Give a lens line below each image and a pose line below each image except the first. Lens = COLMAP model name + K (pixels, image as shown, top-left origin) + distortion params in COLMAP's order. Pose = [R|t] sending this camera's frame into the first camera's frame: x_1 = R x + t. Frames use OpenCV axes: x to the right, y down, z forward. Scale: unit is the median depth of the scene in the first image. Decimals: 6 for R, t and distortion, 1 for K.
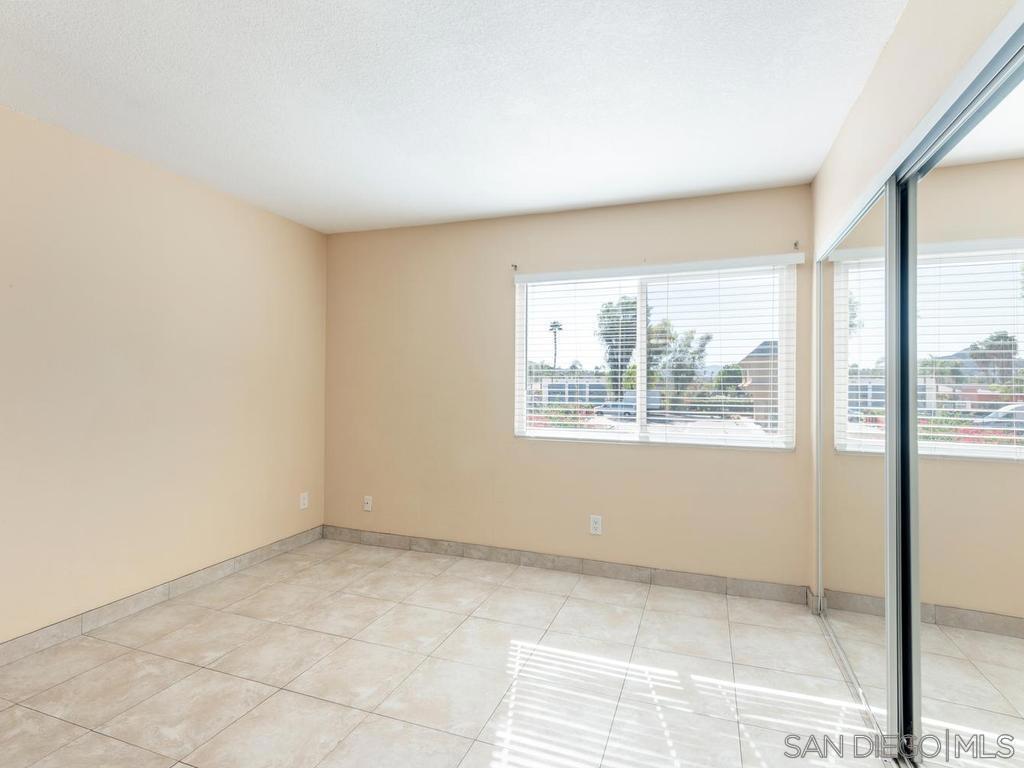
lens RADIAL K [[521.1, 0, 518.1], [0, 521.1, 377.8], [0, 0, 1]] dist [0.013698, -0.000325]
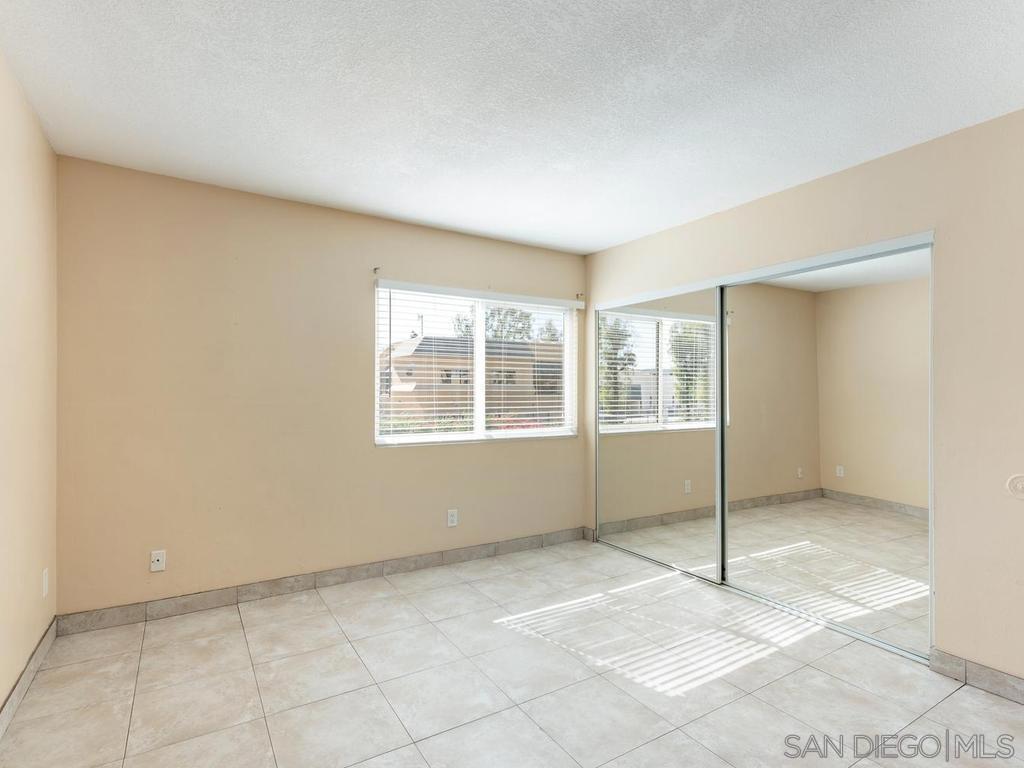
lens RADIAL K [[521.1, 0, 516.6], [0, 521.1, 390.0], [0, 0, 1]] dist [0.013698, -0.000325]
pose [[0.614139, -0.000708, 0.789197, -0.700793], [-0.006932, 0.999956, 0.006292, 0.001873], [-0.789167, -0.009335, 0.614107, 0.231108]]
